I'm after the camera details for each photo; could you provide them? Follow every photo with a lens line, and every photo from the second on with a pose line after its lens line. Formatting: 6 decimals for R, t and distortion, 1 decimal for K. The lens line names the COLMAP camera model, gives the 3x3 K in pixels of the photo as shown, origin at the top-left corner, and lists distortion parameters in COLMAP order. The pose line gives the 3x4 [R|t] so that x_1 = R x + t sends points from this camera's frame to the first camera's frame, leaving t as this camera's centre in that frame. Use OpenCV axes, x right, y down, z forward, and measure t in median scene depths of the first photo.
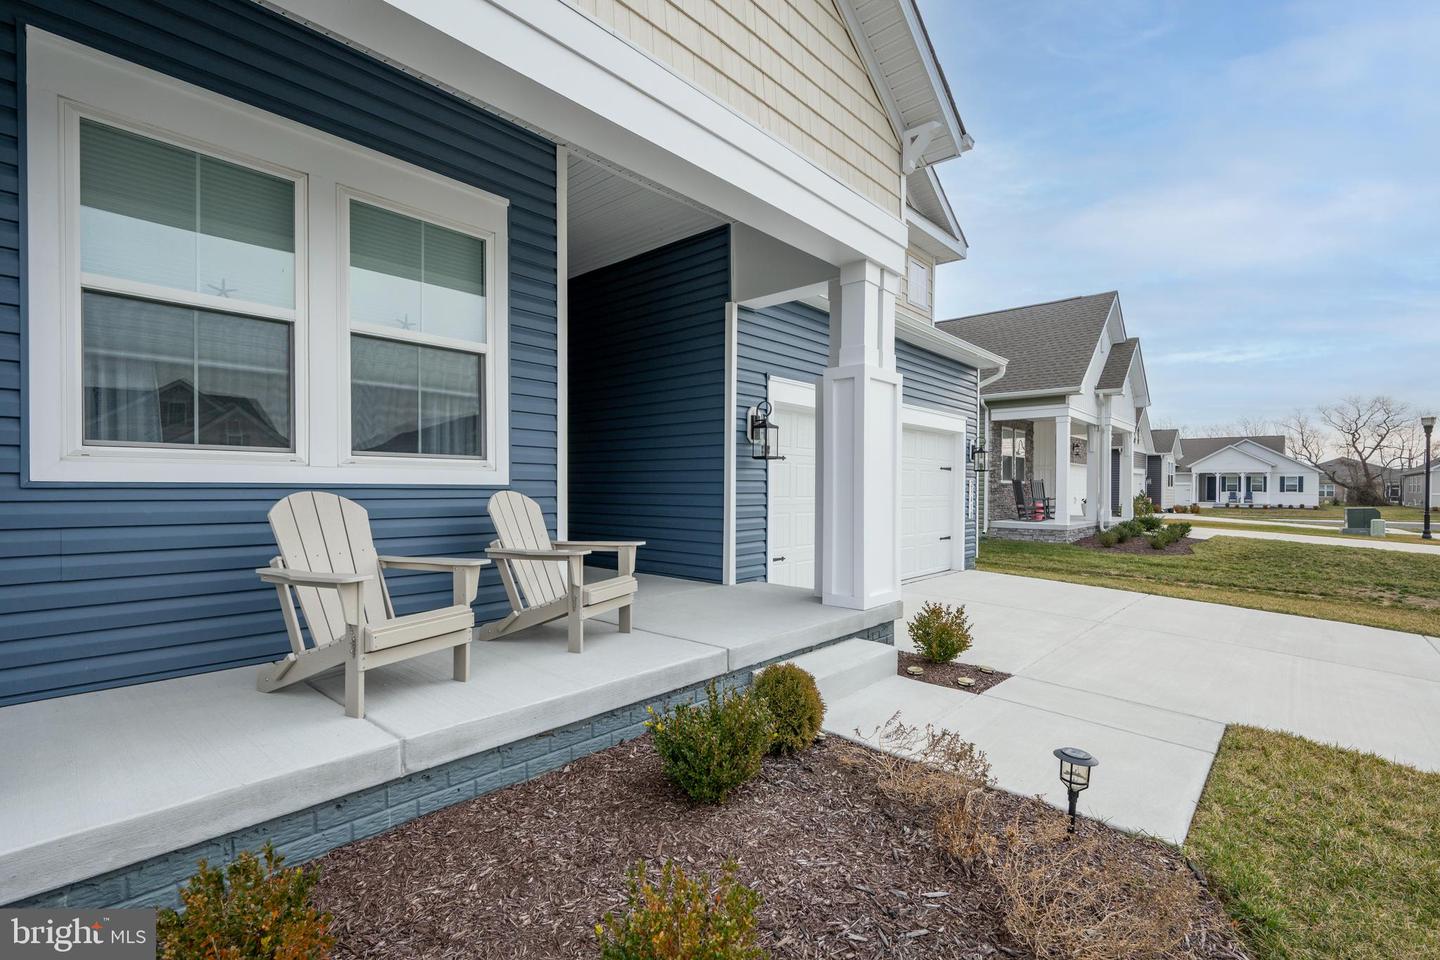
lens RADIAL K [[652.0, 0, 719.9], [0, 652.0, 492.0], [0, 0, 1]] dist [0.000063, 0.000145]
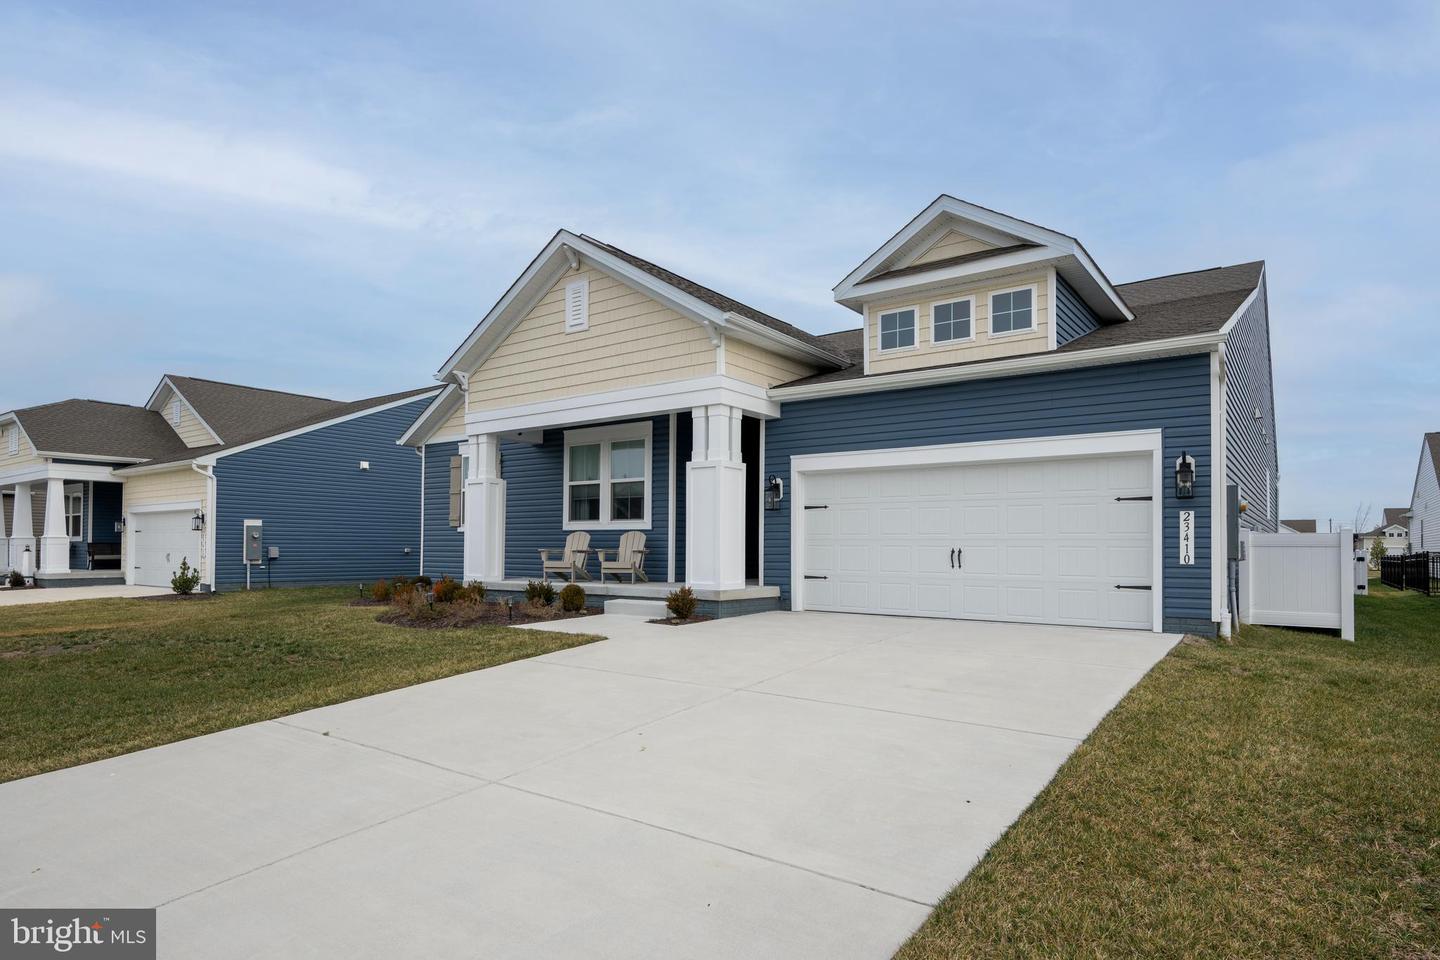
lens RADIAL K [[821.5, 0, 724.5], [0, 821.5, 531.5], [0, 0, 1]] dist [-0.002755, -0.000307]
pose [[0.109684, -0.025138, -0.993649, 2.731621], [-0.011467, 0.999582, -0.026554, 0.075823], [0.993900, 0.014306, 0.109349, 0.860920]]
